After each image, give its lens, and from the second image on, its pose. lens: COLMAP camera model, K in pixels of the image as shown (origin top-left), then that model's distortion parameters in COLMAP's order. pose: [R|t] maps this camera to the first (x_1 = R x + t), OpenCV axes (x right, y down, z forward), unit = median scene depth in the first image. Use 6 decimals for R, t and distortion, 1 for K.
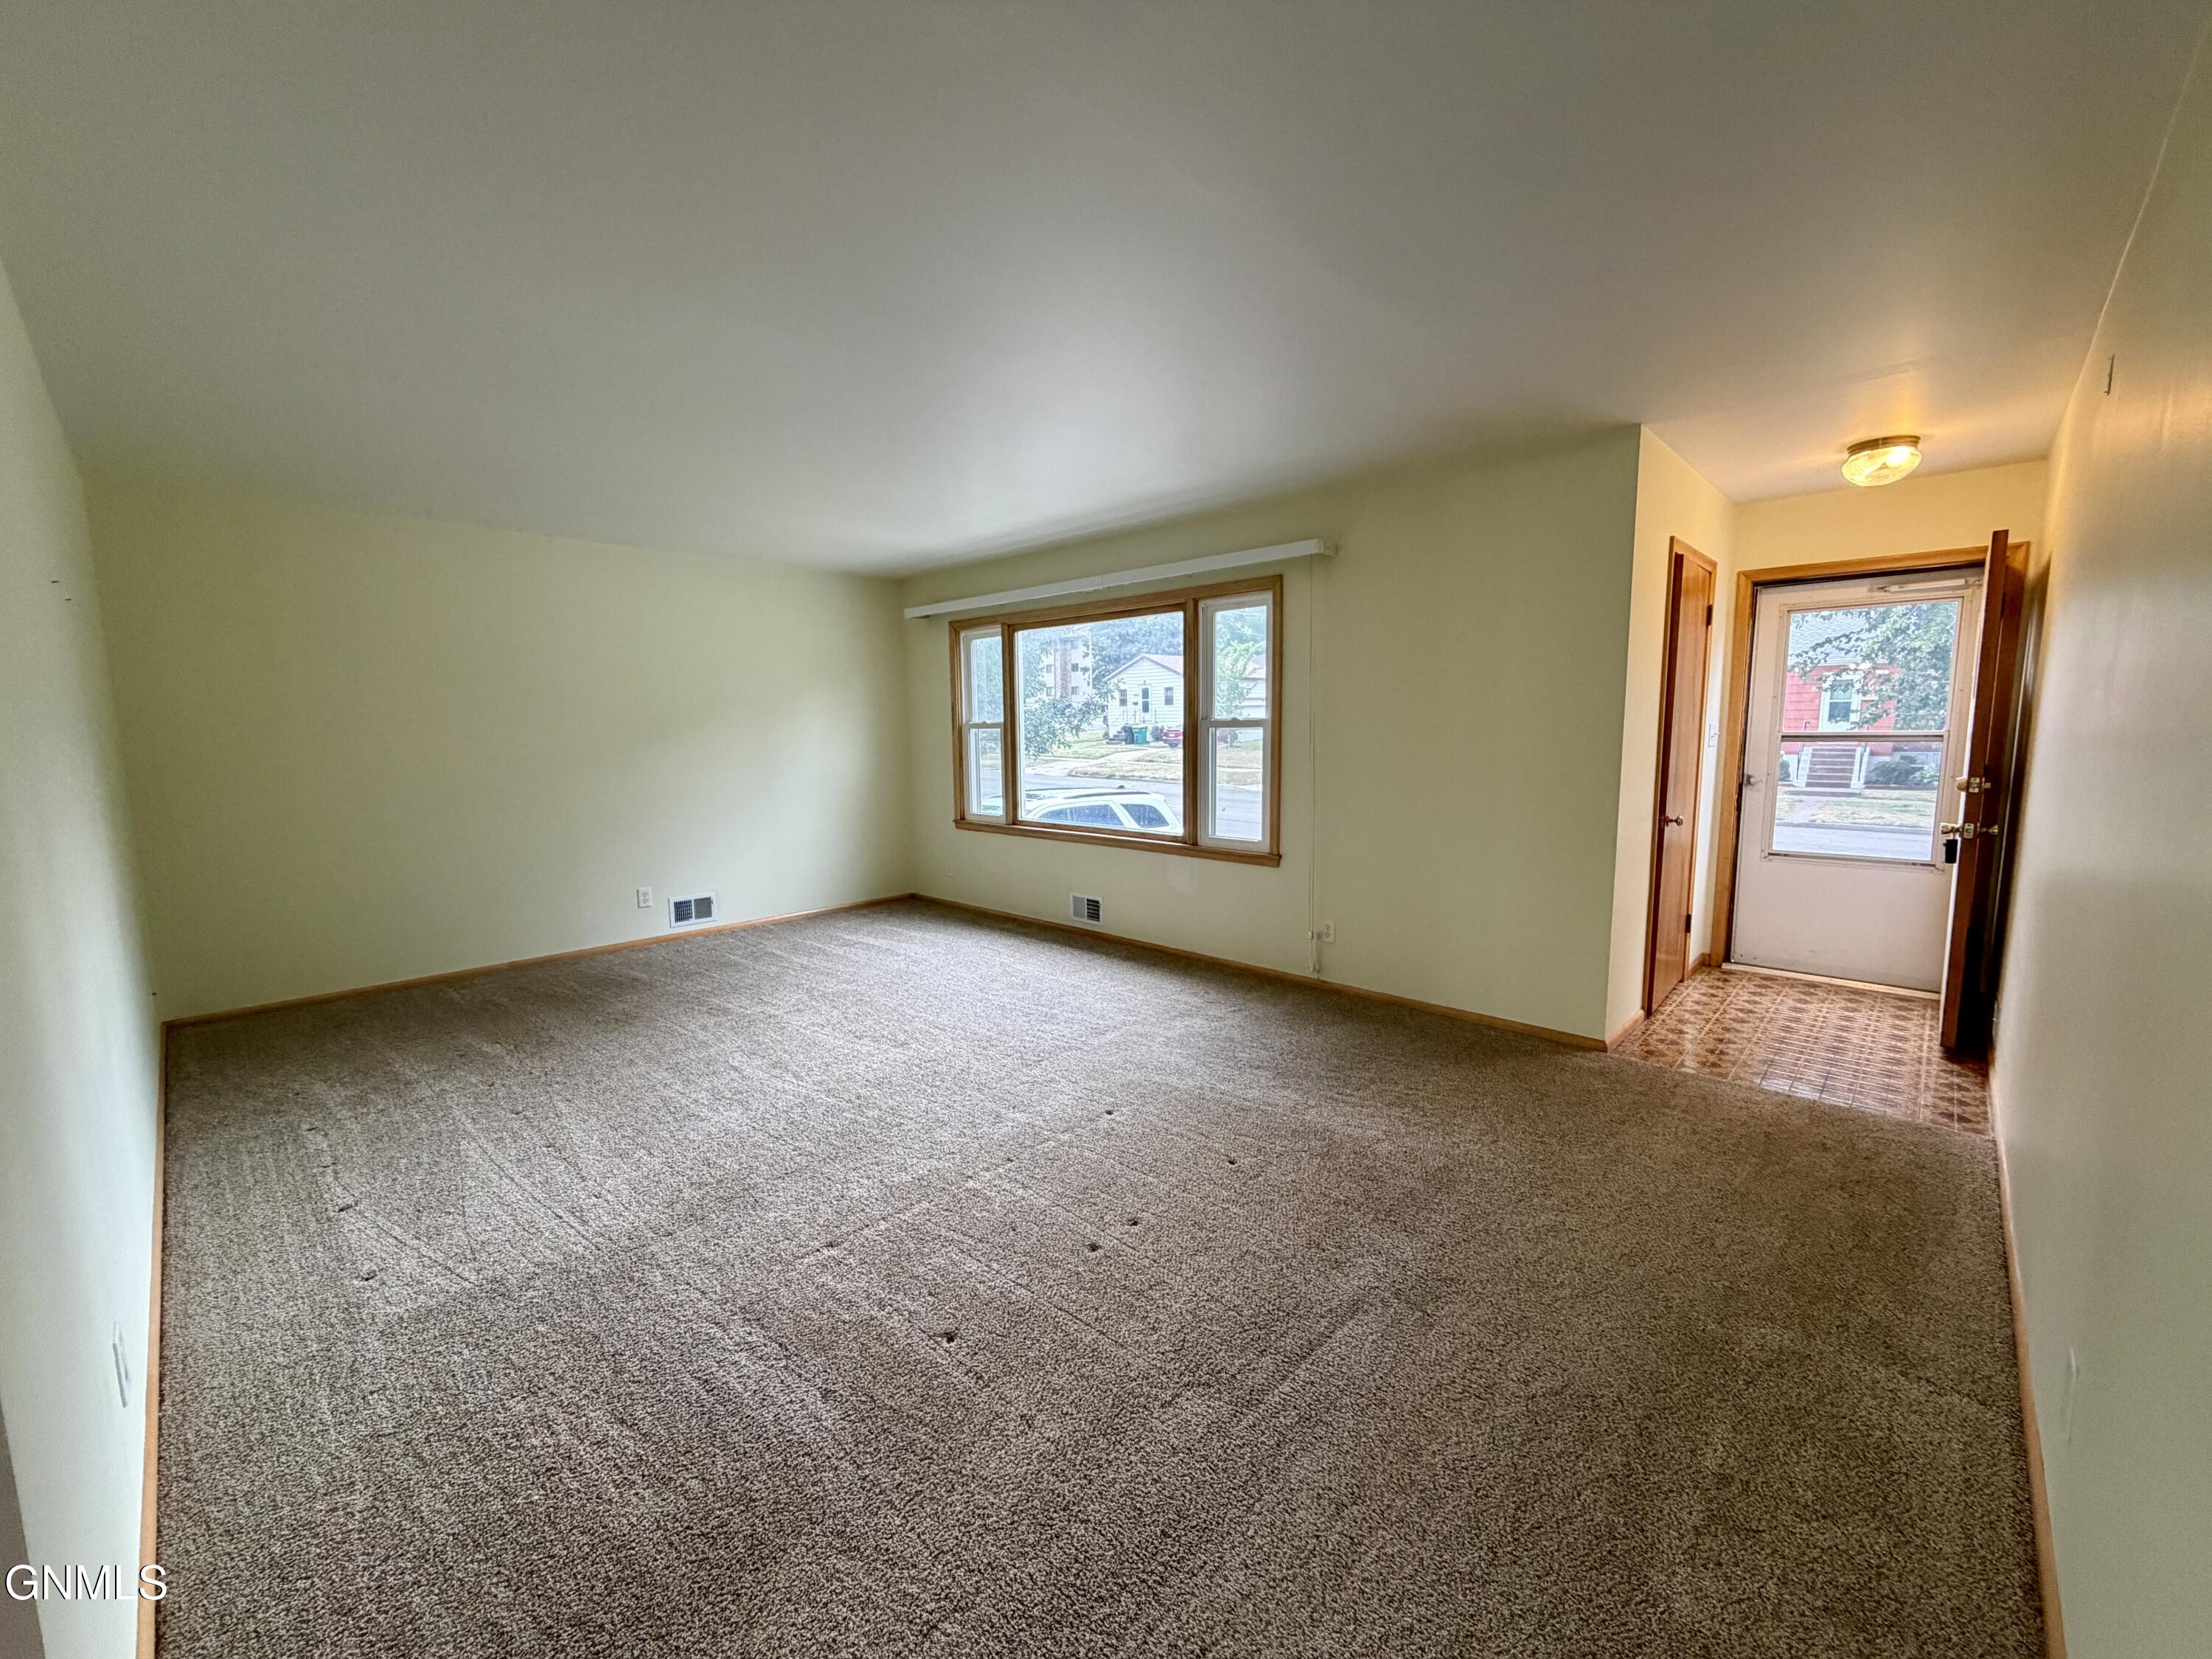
lens RADIAL K [[879.9, 0, 1099.3], [0, 879.9, 831.0], [0, 0, 1]] dist [0.000390, -0.000174]
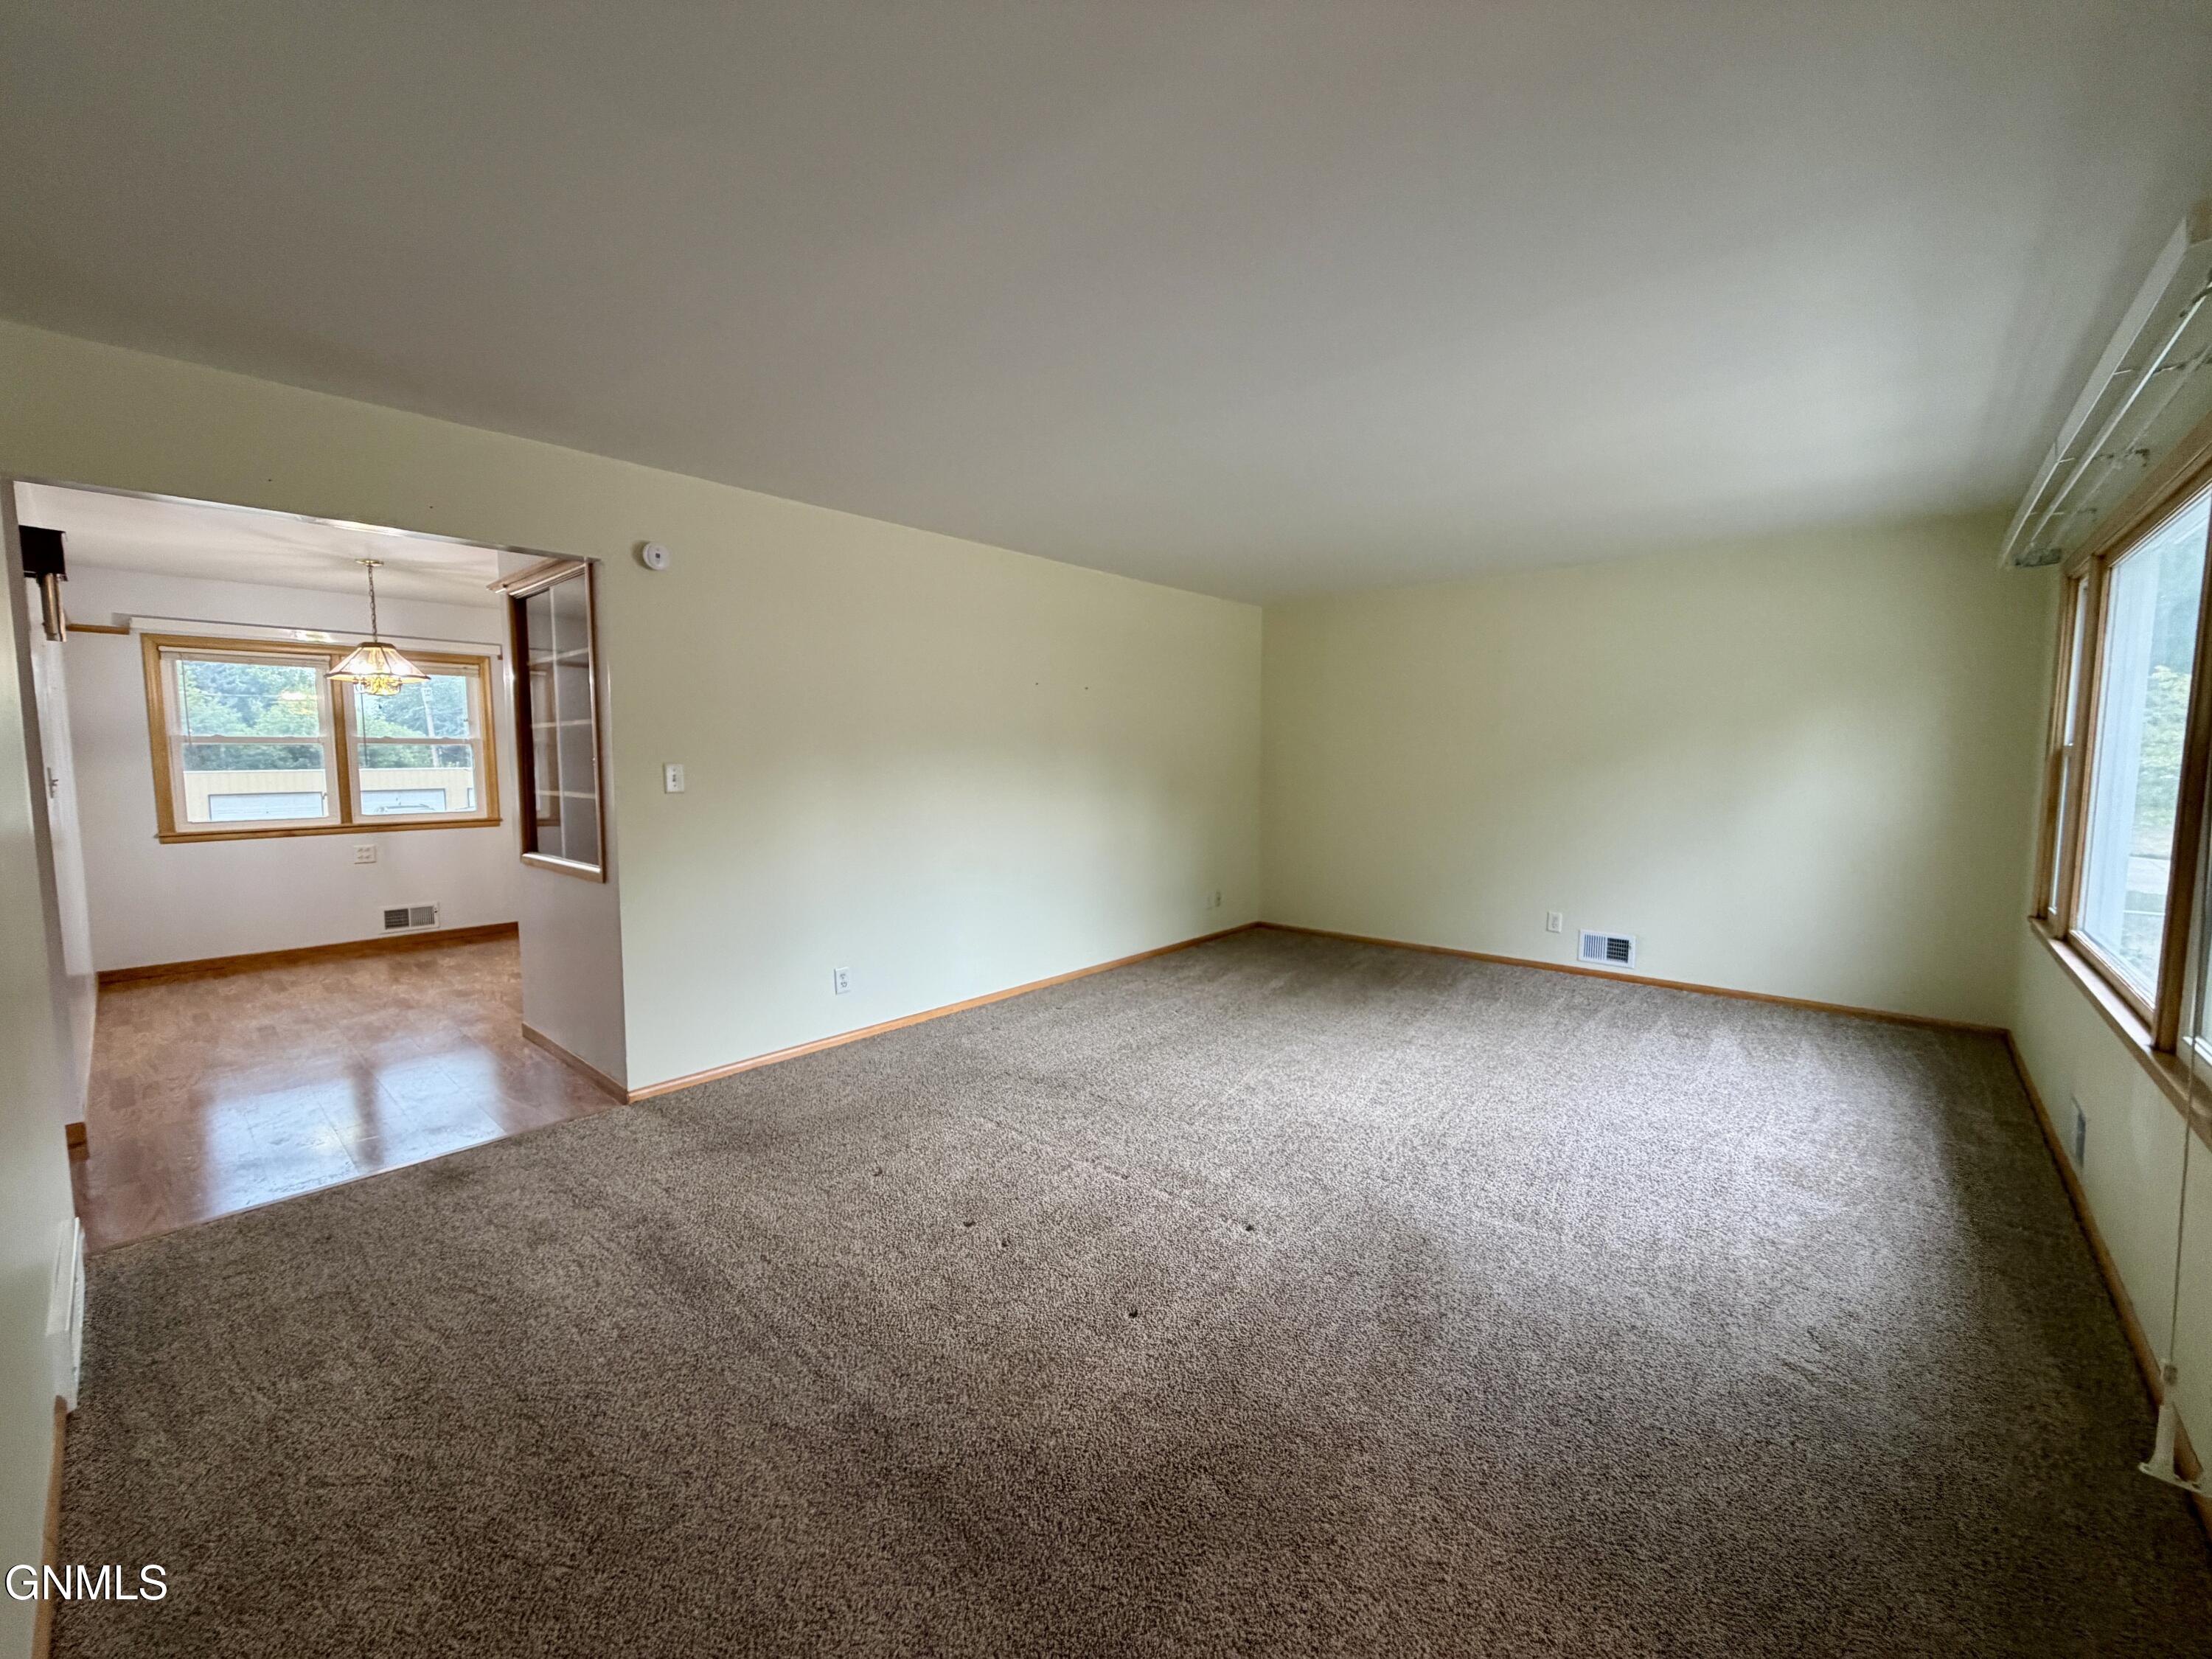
lens RADIAL K [[879.9, 0, 1098.0], [0, 879.9, 833.1], [0, 0, 1]] dist [0.000390, -0.000174]
pose [[0.034368, 0.101975, -0.994193, 0.524611], [-0.118619, 0.988165, 0.097256, -0.069629], [0.992345, 0.114588, 0.046057, 0.527007]]
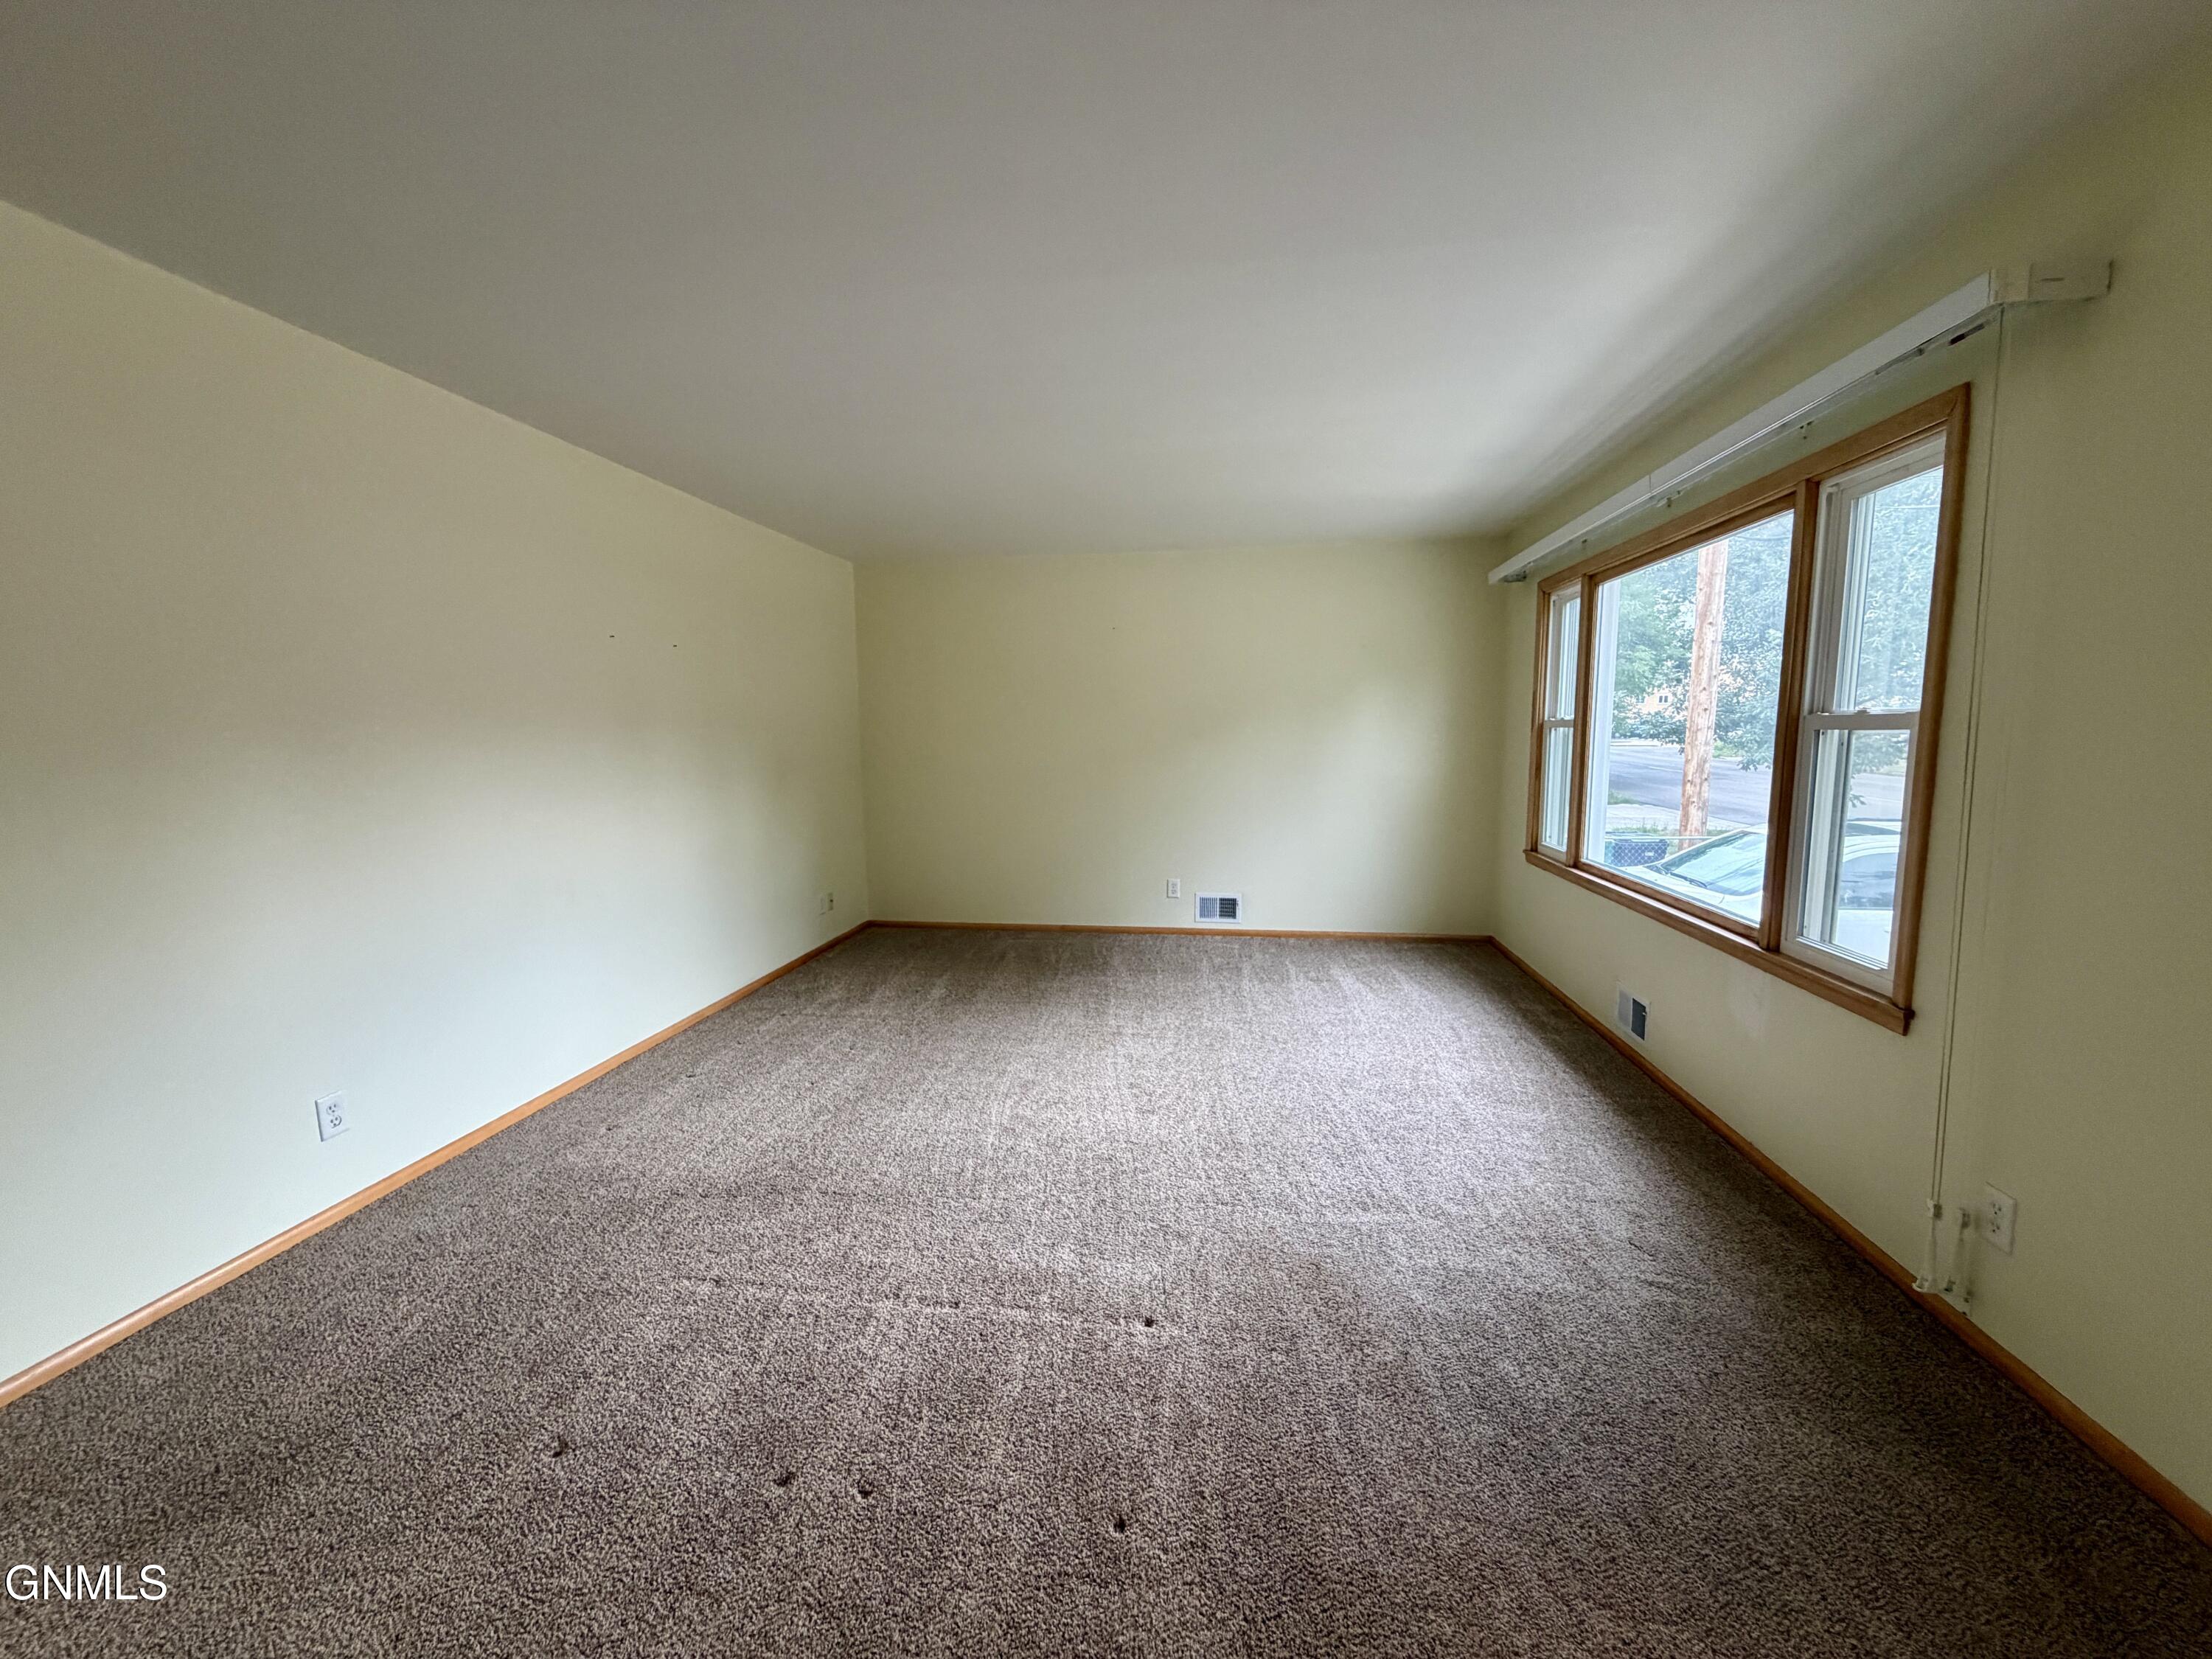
lens RADIAL K [[879.9, 0, 1097.0], [0, 879.9, 832.9], [0, 0, 1]] dist [0.000390, -0.000174]
pose [[0.574069, 0.103113, -0.812288, 0.324685], [-0.095879, 0.993680, 0.058378, -0.050376], [0.813174, 0.044368, 0.580327, 0.386898]]
